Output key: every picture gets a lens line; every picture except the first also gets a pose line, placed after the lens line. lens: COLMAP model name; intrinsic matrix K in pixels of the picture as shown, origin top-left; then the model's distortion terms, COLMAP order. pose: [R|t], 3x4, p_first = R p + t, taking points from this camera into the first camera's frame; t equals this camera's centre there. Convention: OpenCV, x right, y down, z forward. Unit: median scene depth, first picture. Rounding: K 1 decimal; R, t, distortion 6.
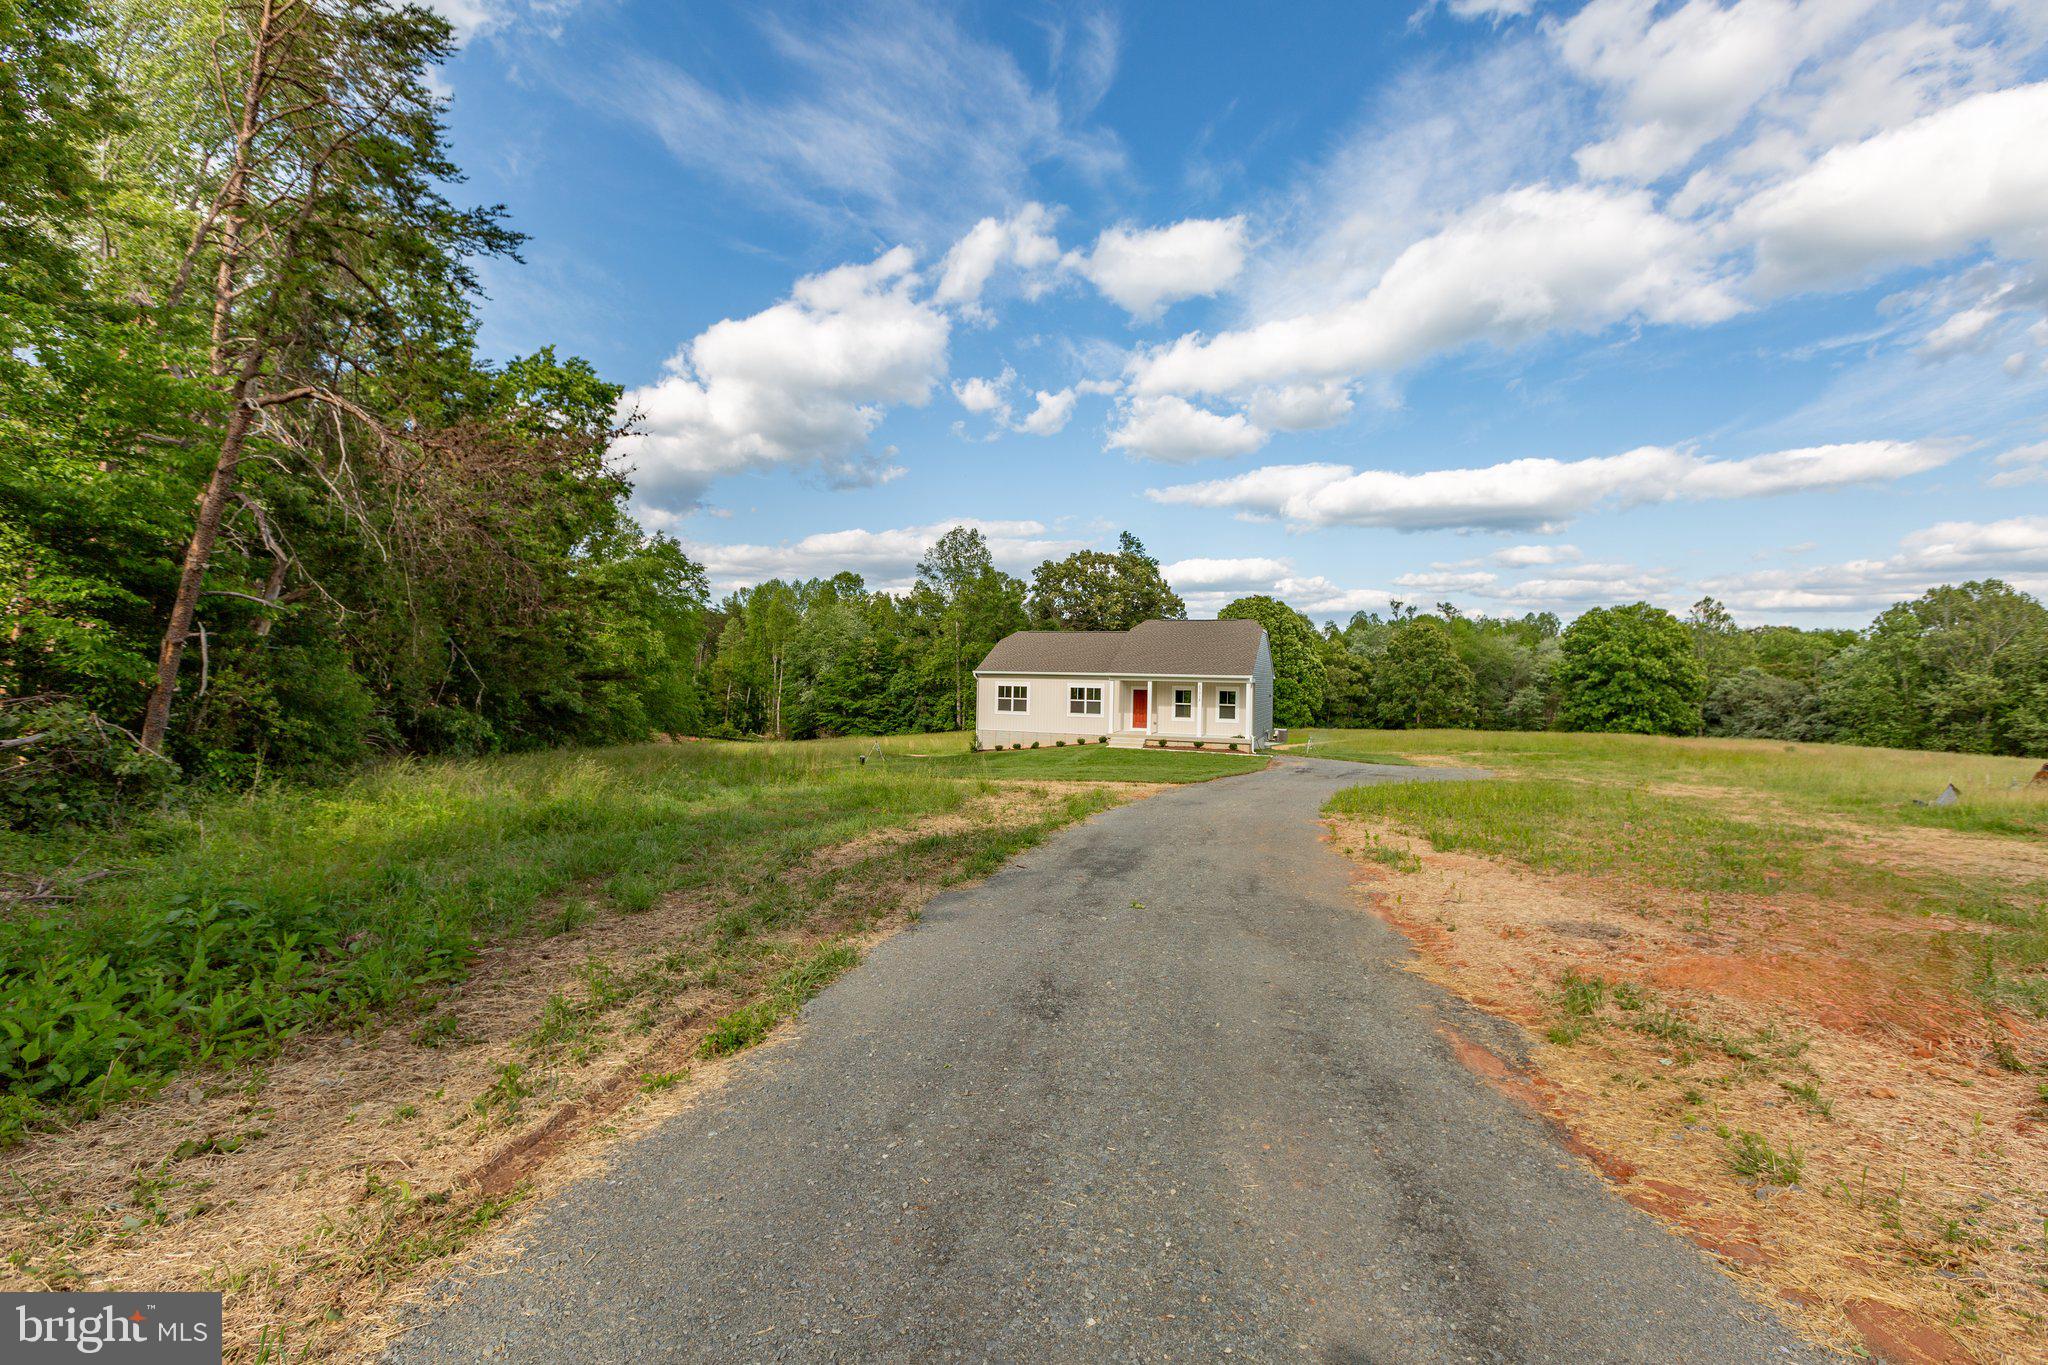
lens RADIAL K [[951.5, 0, 1024.0], [0, 951.5, 682.5], [0, 0, 1]] dist [0.002438, 0.000031]
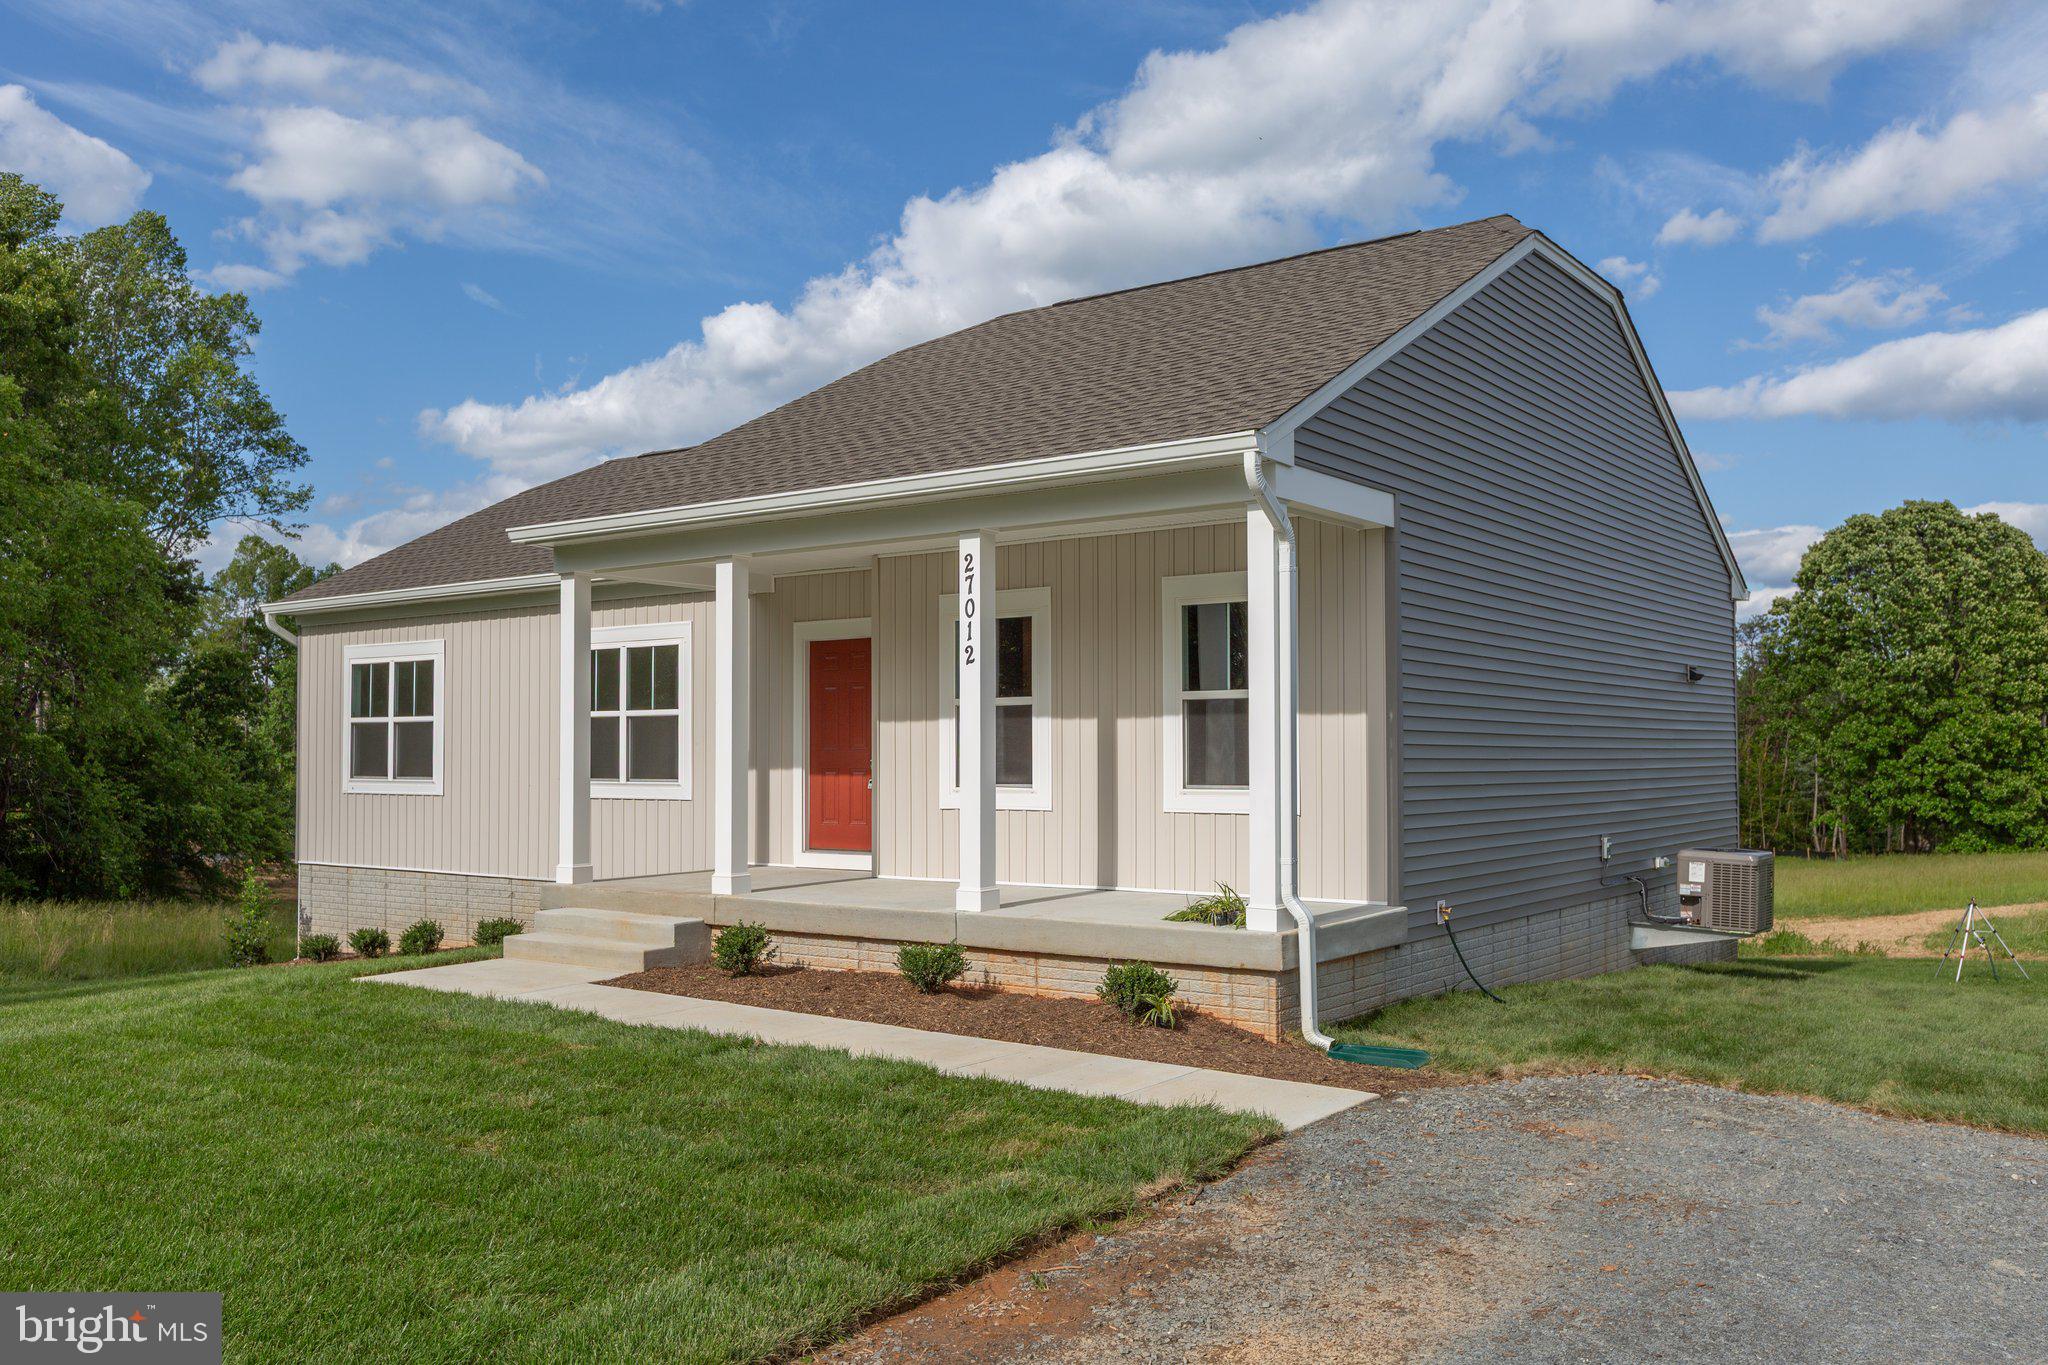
lens RADIAL K [[1674.4, 0, 1028.4], [0, 1674.4, 731.3], [0, 0, 1]] dist [0.002078, -0.001131]
pose [[0.958380, -0.028372, -0.284081, 0.117888], [0.022557, 0.999464, -0.023720, 0.015885], [0.284602, 0.016324, 0.958507, 0.336337]]
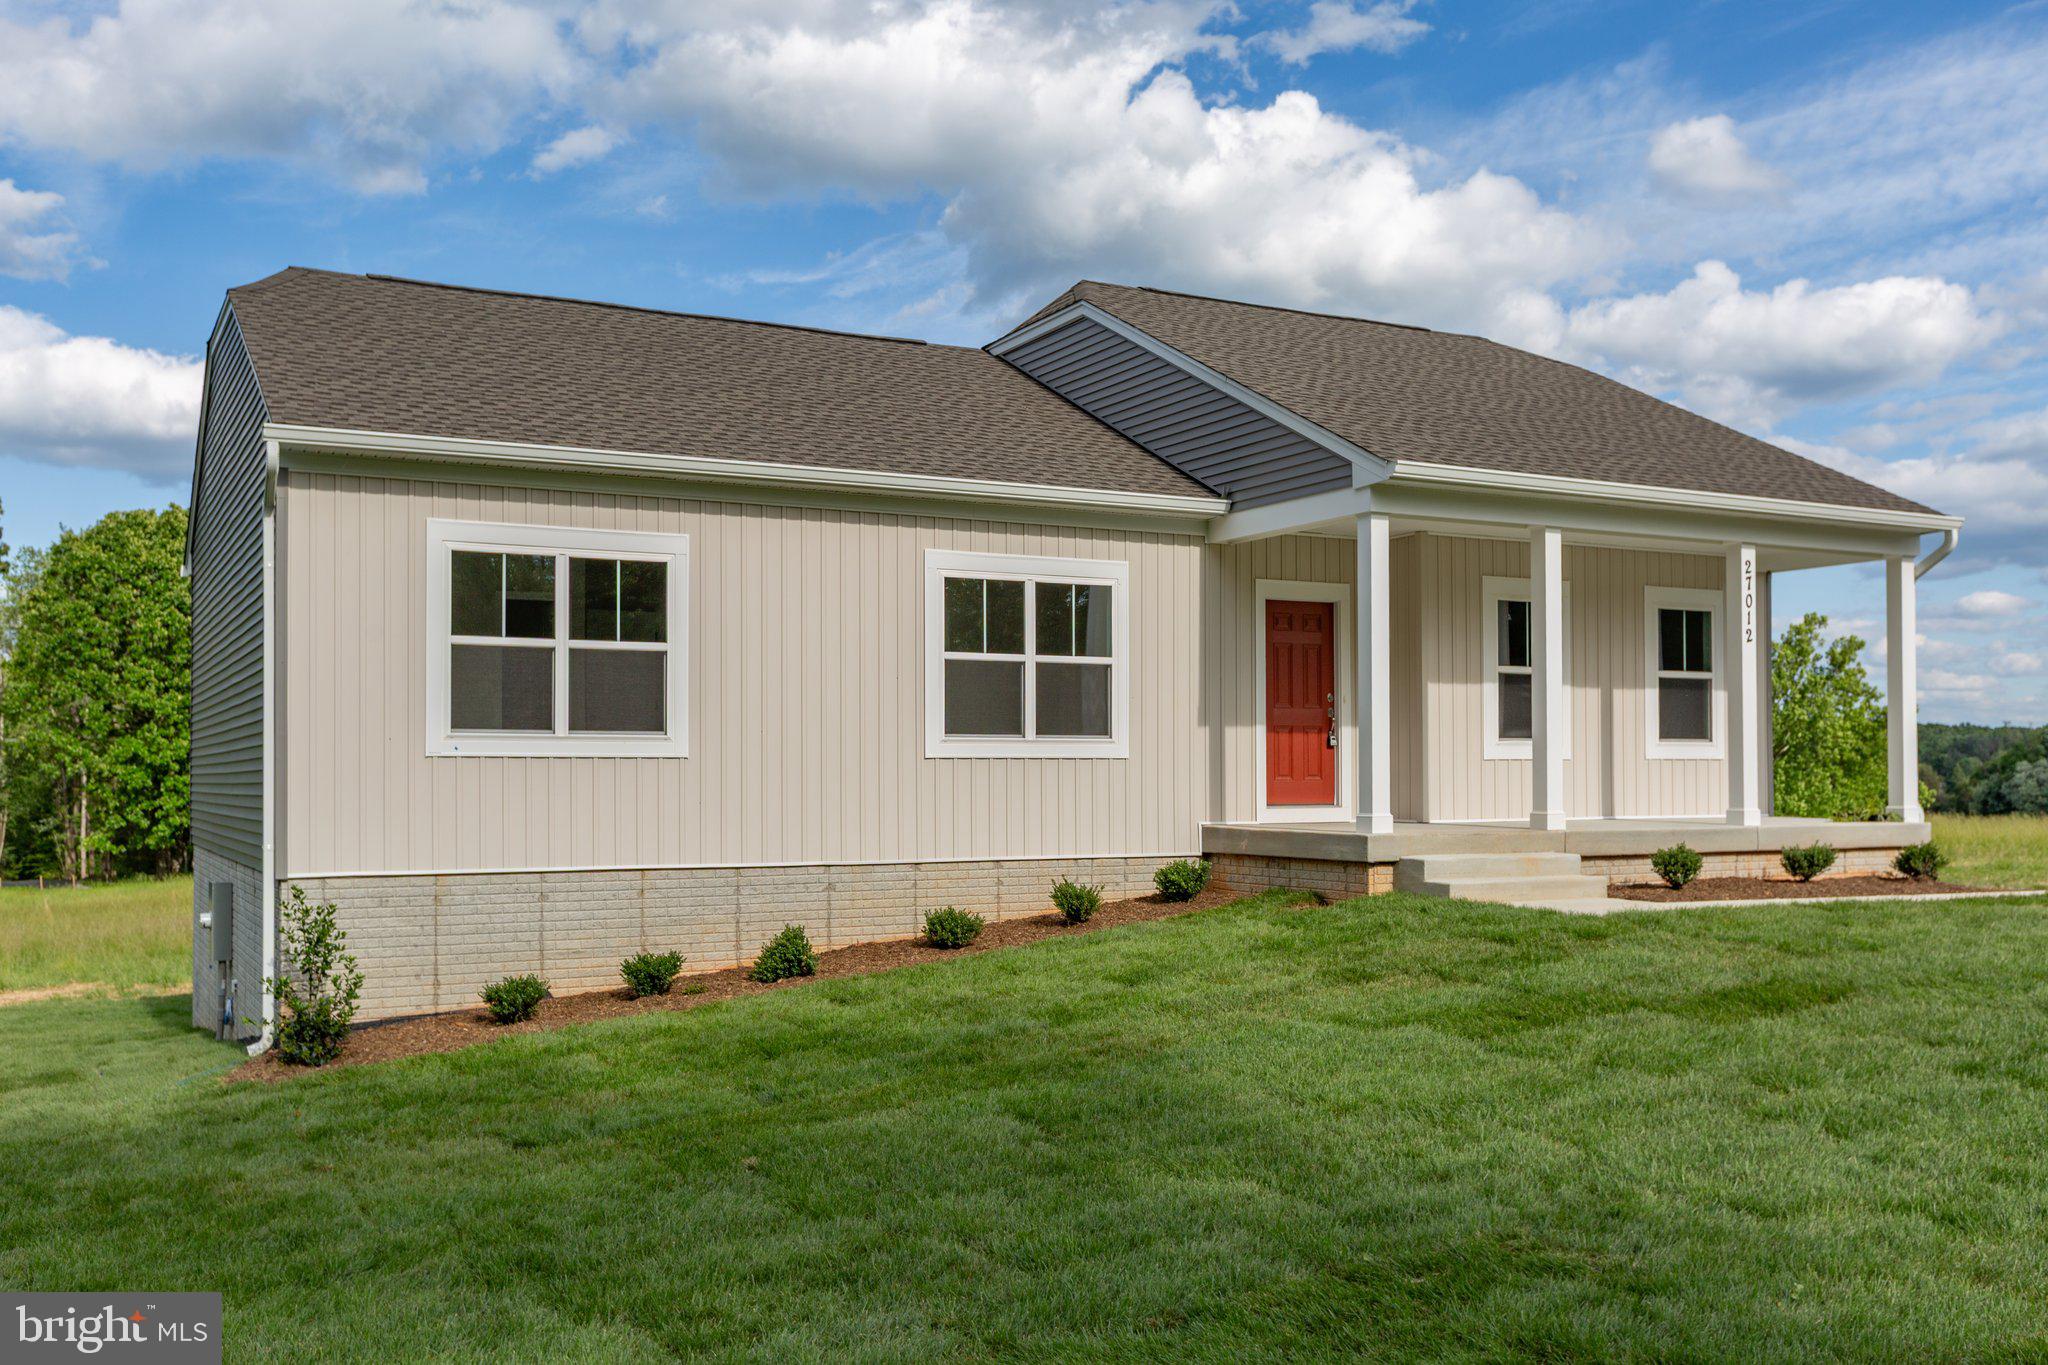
lens RADIAL K [[1832.0, 0, 1024.0], [0, 1832.0, 682.5], [0, 0, 1]] dist [0.006542, 0.015306]
pose [[0.674915, 0.015078, 0.737741, -0.084469], [0.019542, 0.999075, -0.038297, 0.017263], [-0.737636, 0.040264, 0.673997, 0.380347]]
